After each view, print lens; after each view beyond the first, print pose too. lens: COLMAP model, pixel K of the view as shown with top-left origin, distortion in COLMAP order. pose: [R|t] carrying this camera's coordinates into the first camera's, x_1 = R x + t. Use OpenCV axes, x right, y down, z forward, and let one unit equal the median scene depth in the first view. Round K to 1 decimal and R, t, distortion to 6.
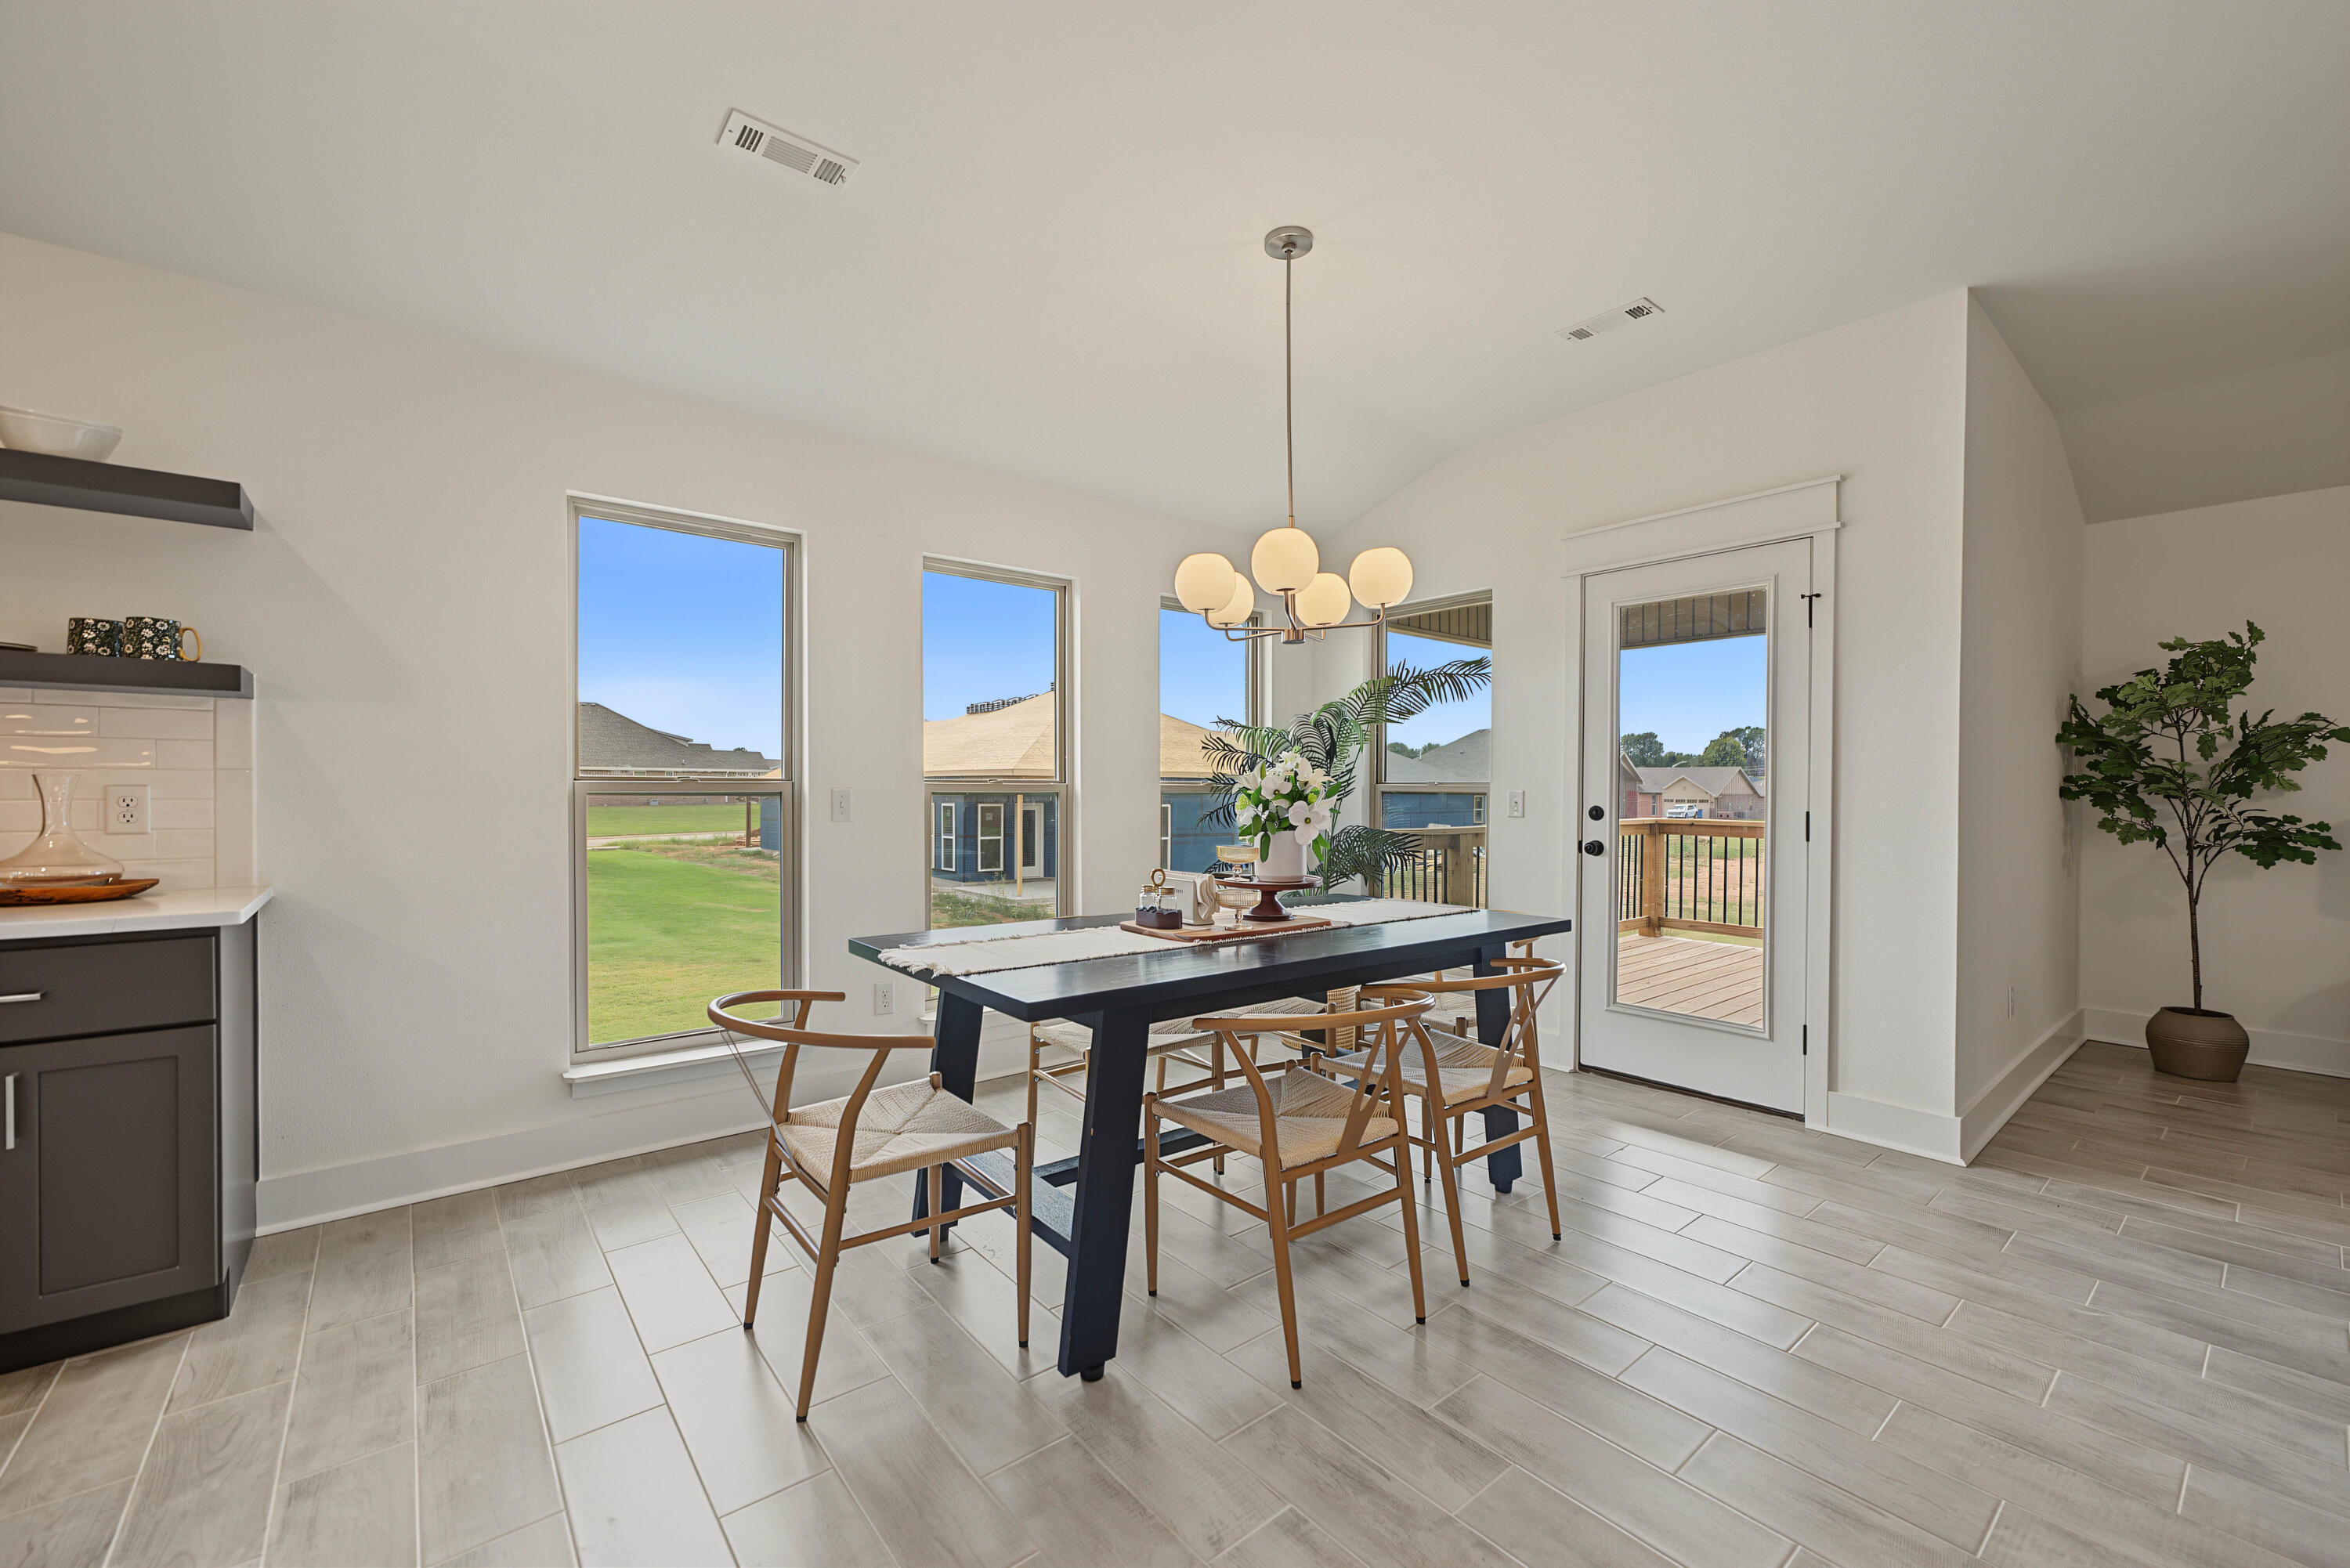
lens RADIAL K [[956.7, 0, 1173.4], [0, 956.7, 793.5], [0, 0, 1]] dist [-0.003081, 0.000760]
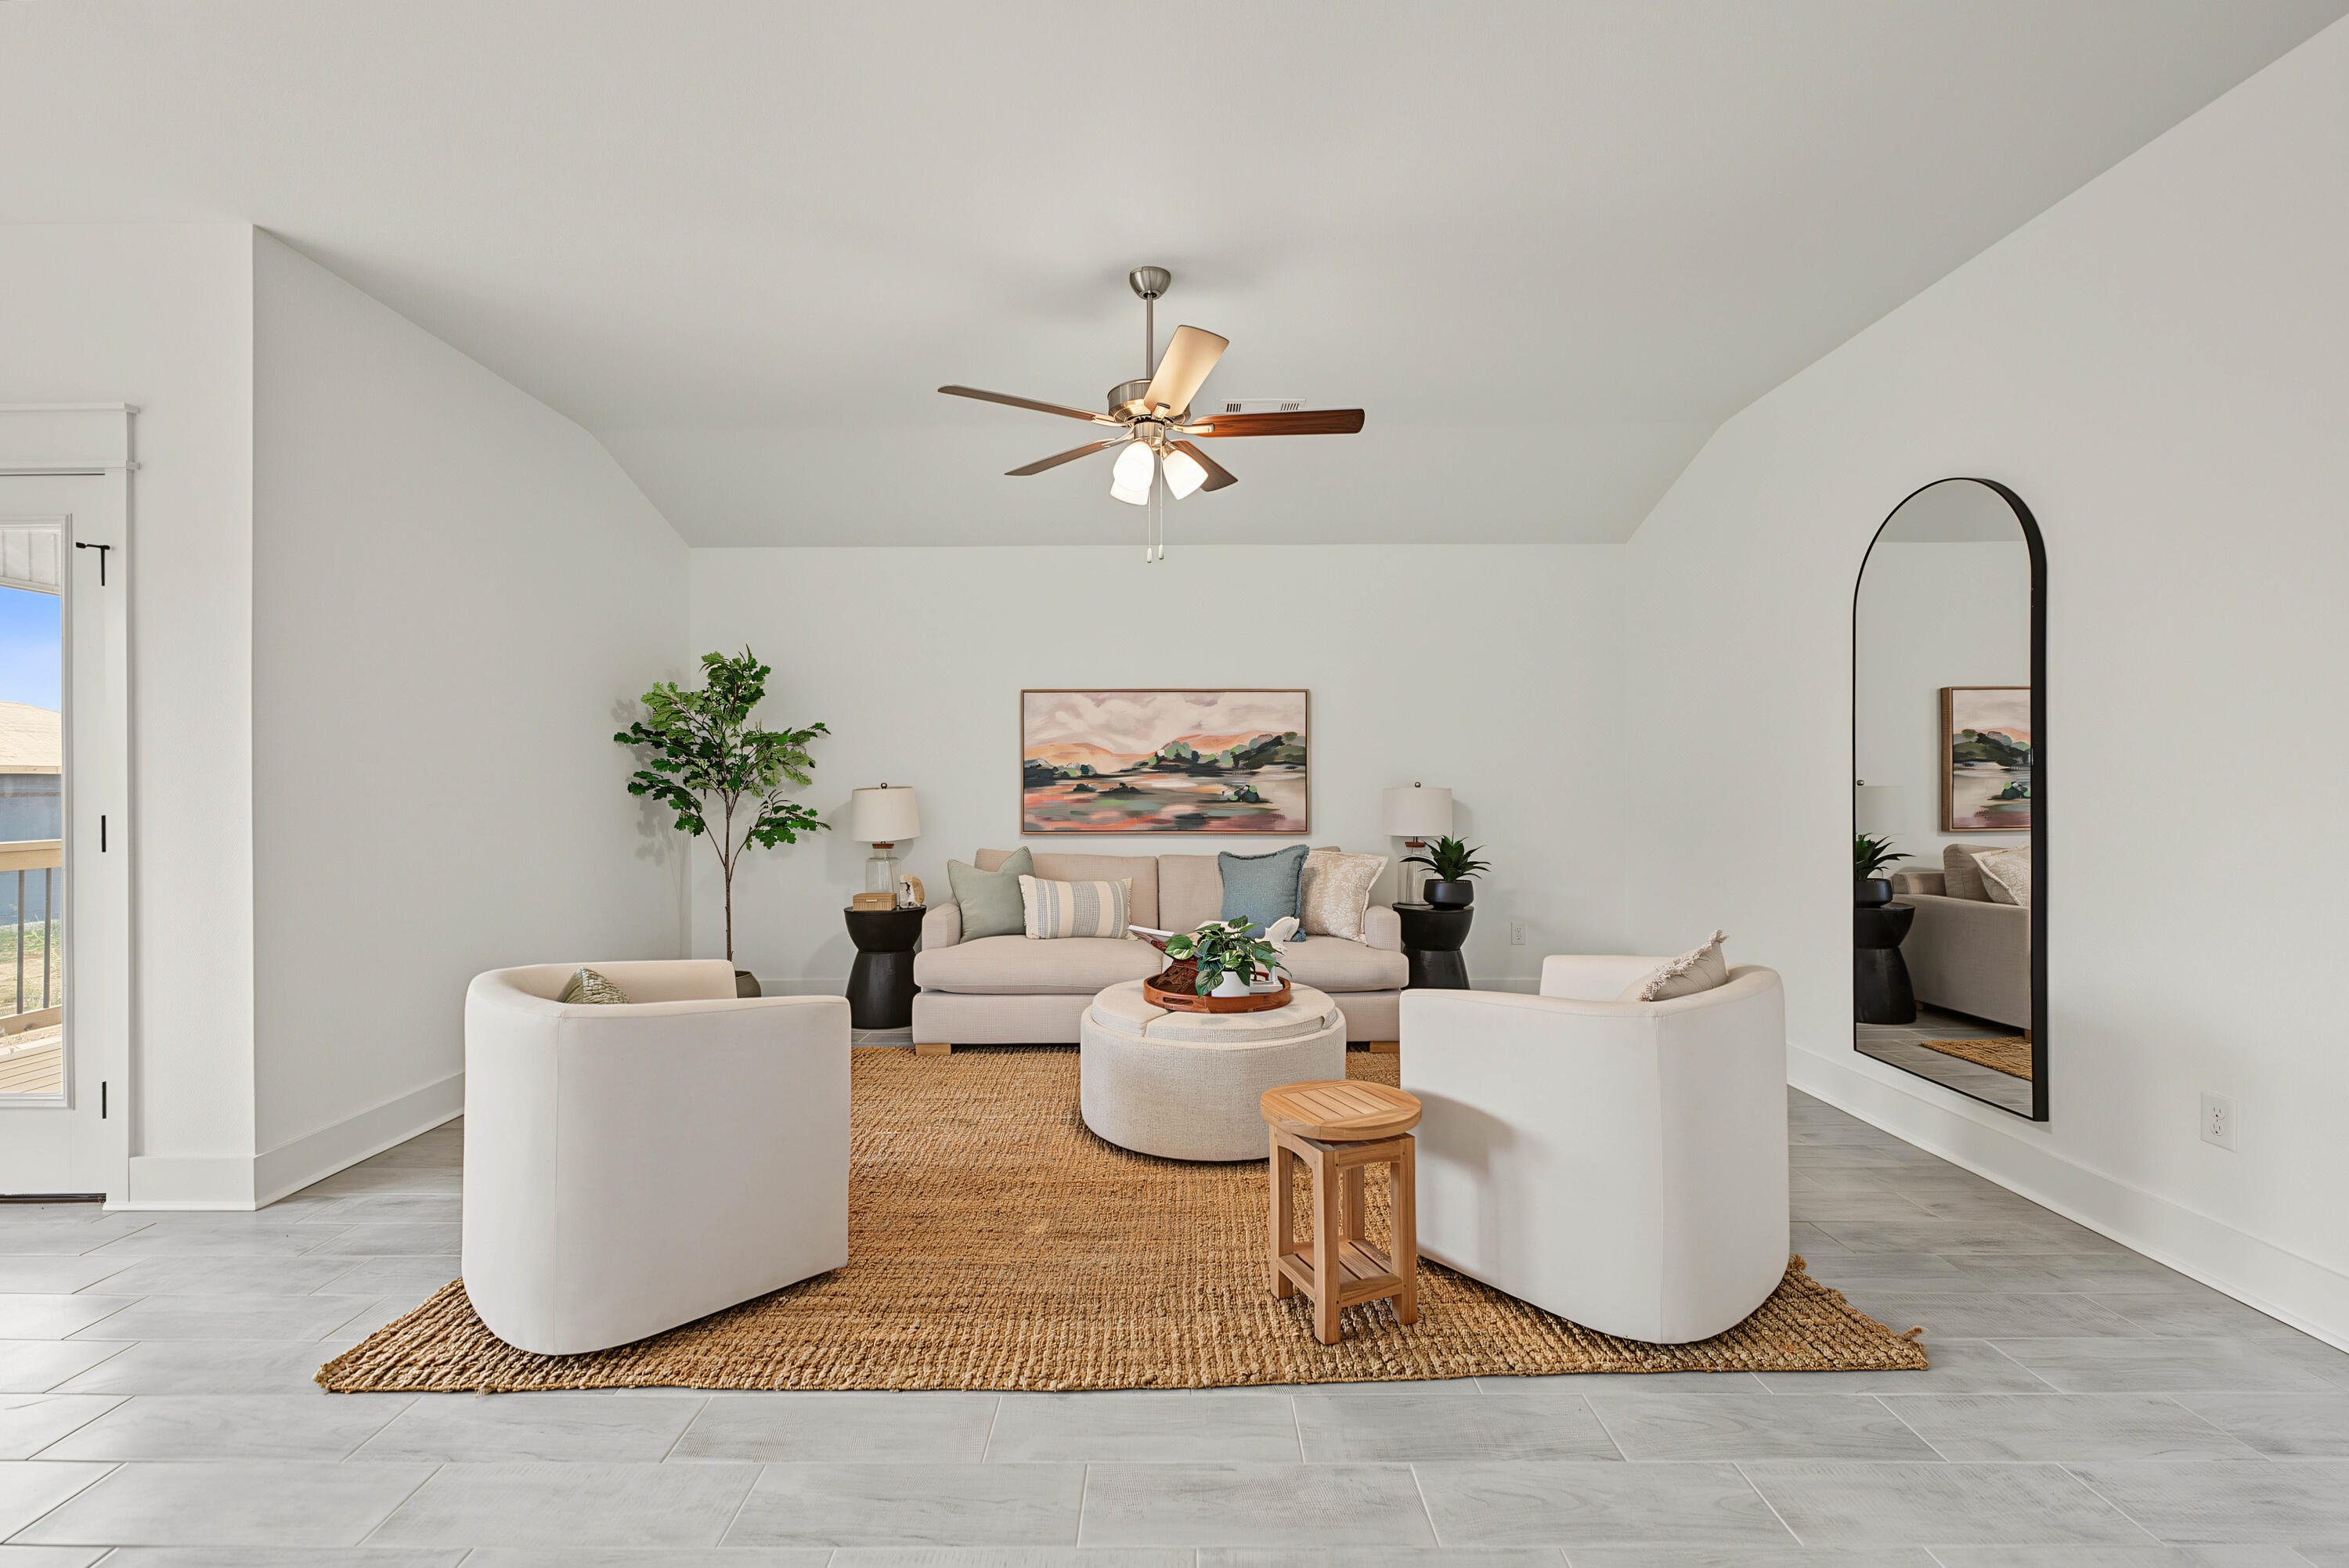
lens RADIAL K [[956.3, 0, 1170.9], [0, 956.3, 787.5], [0, 0, 1]] dist [-0.003081, 0.000760]
pose [[0.637551, -0.009084, 0.770355, 0.745792], [0.011373, 0.999932, 0.002379, 0.004704], [-0.770324, 0.007245, 0.637611, -0.248525]]
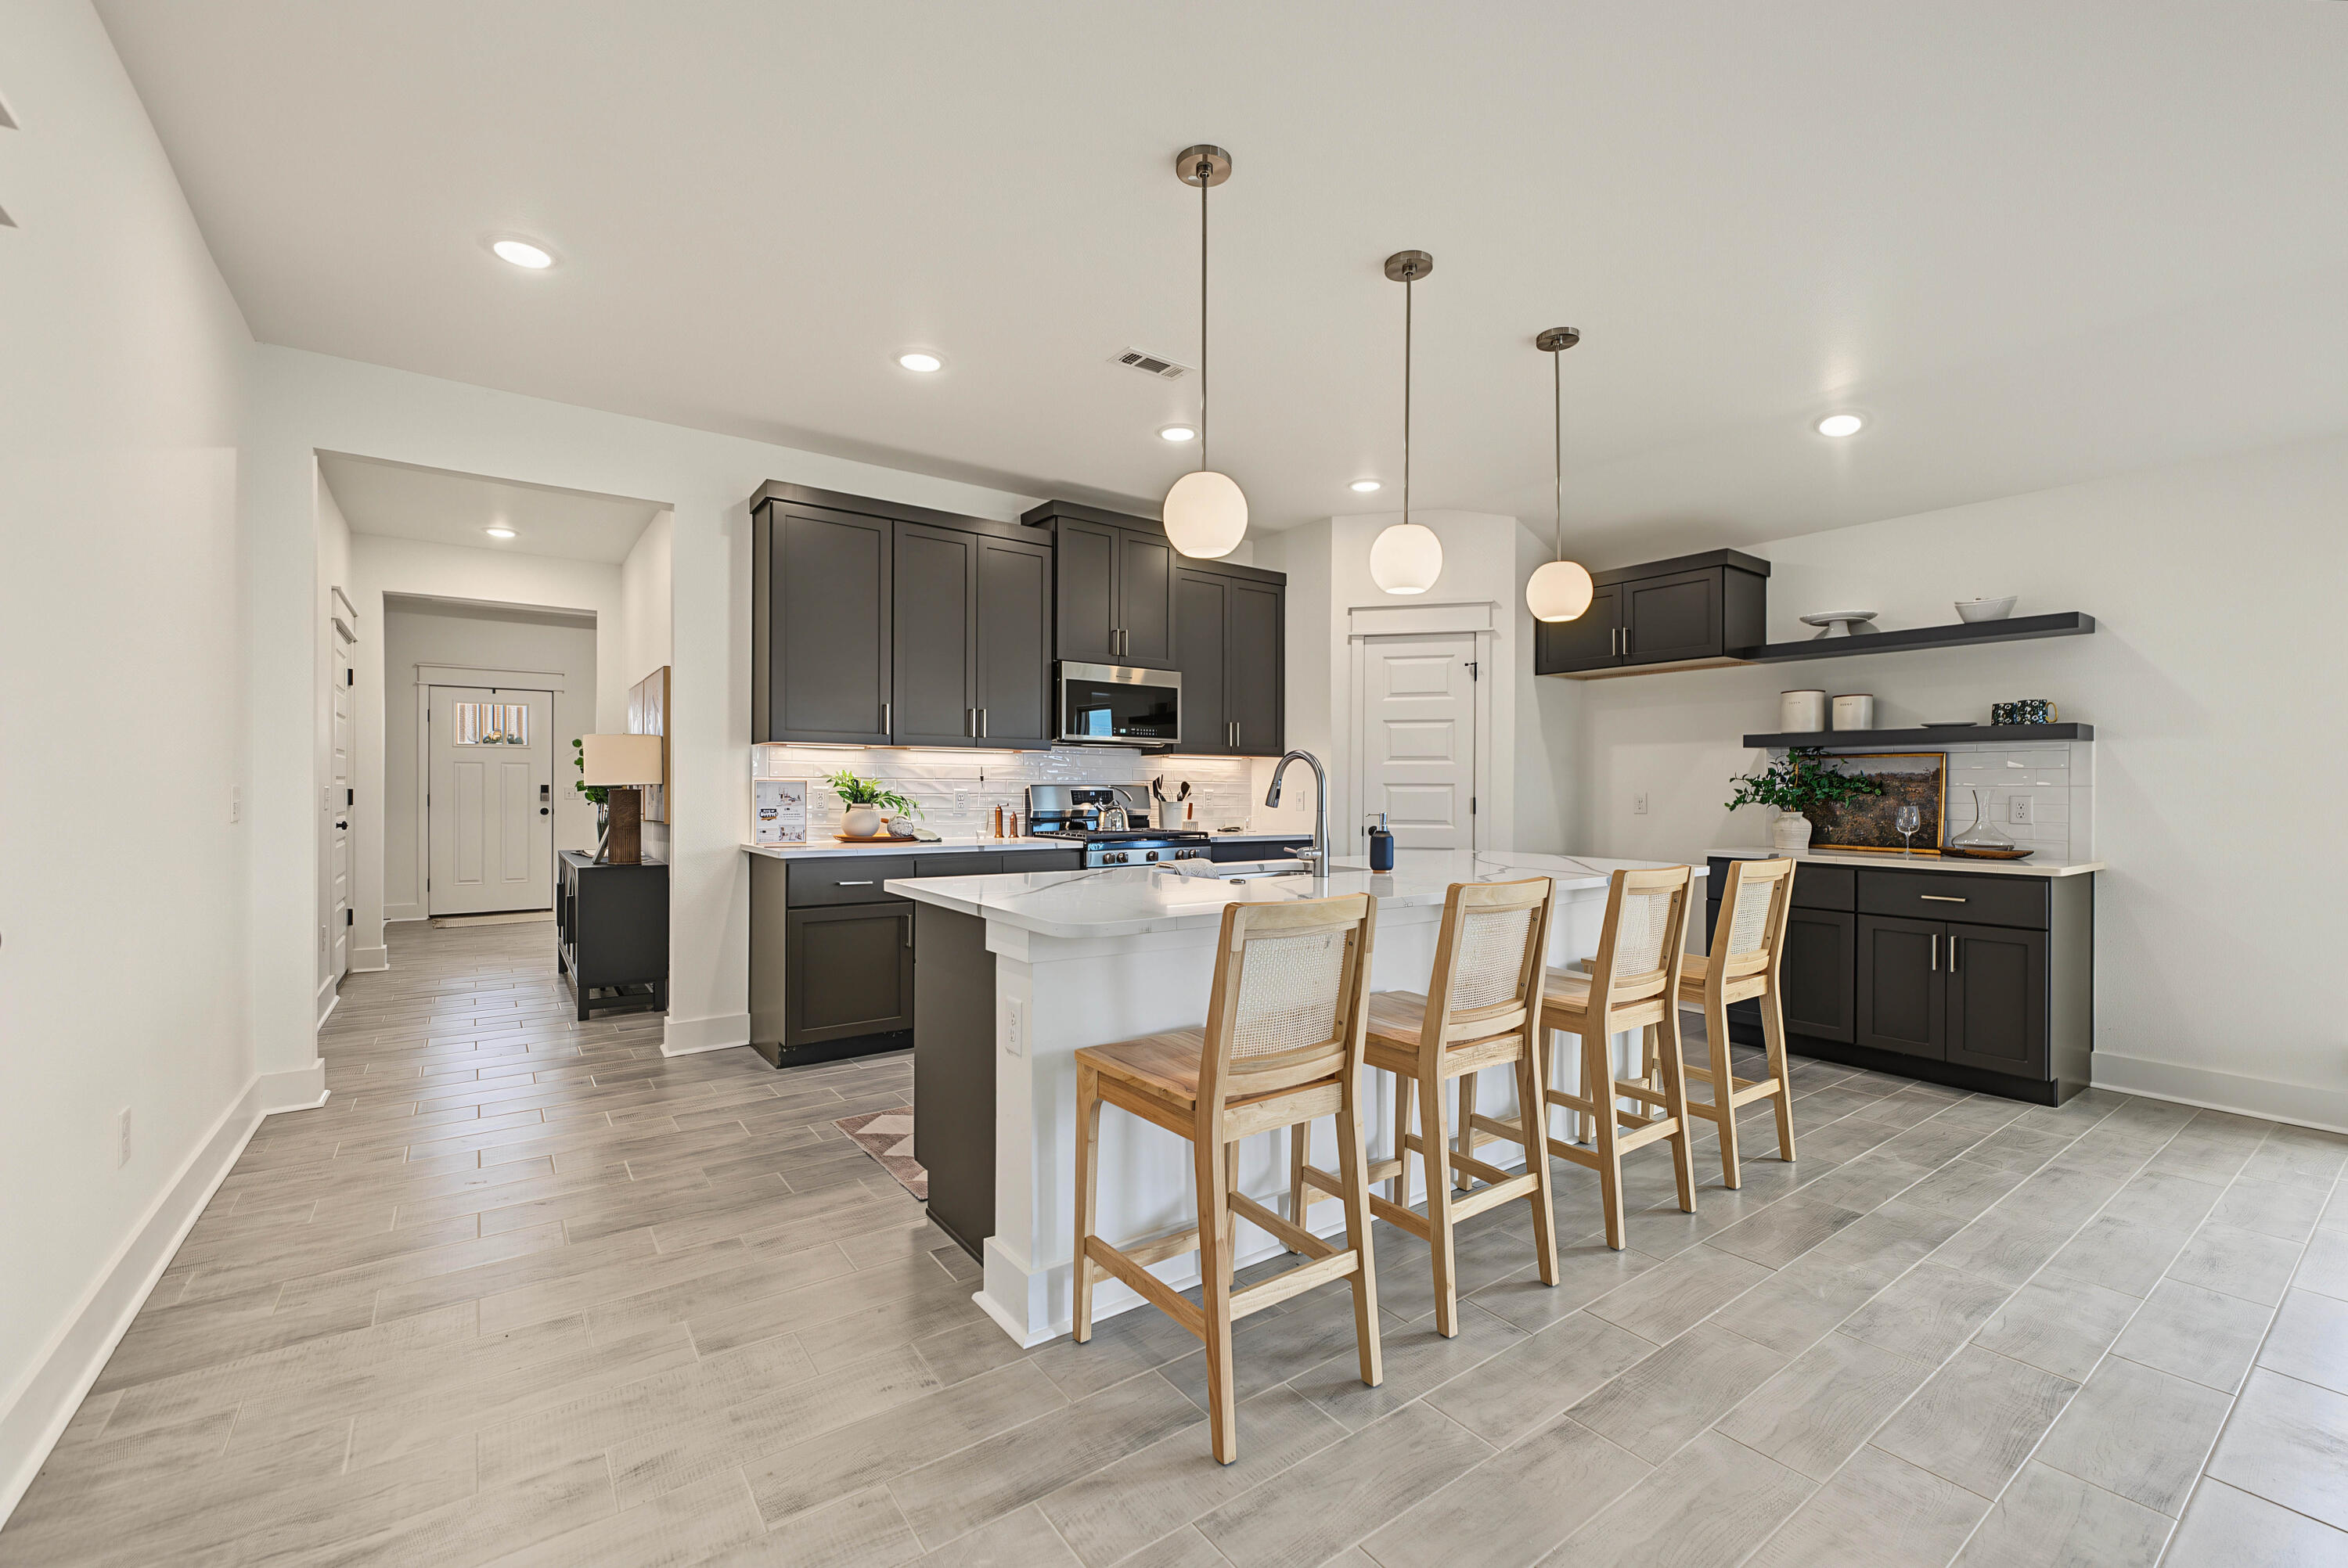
lens RADIAL K [[963.6, 0, 1170.7], [0, 963.6, 790.2], [0, 0, 1]] dist [-0.004155, 0.001274]
pose [[-0.062893, -0.002247, -0.998018, 0.632746], [-0.011529, 0.999932, -0.001525, 0.001090], [0.997954, 0.011410, -0.062915, -0.368883]]
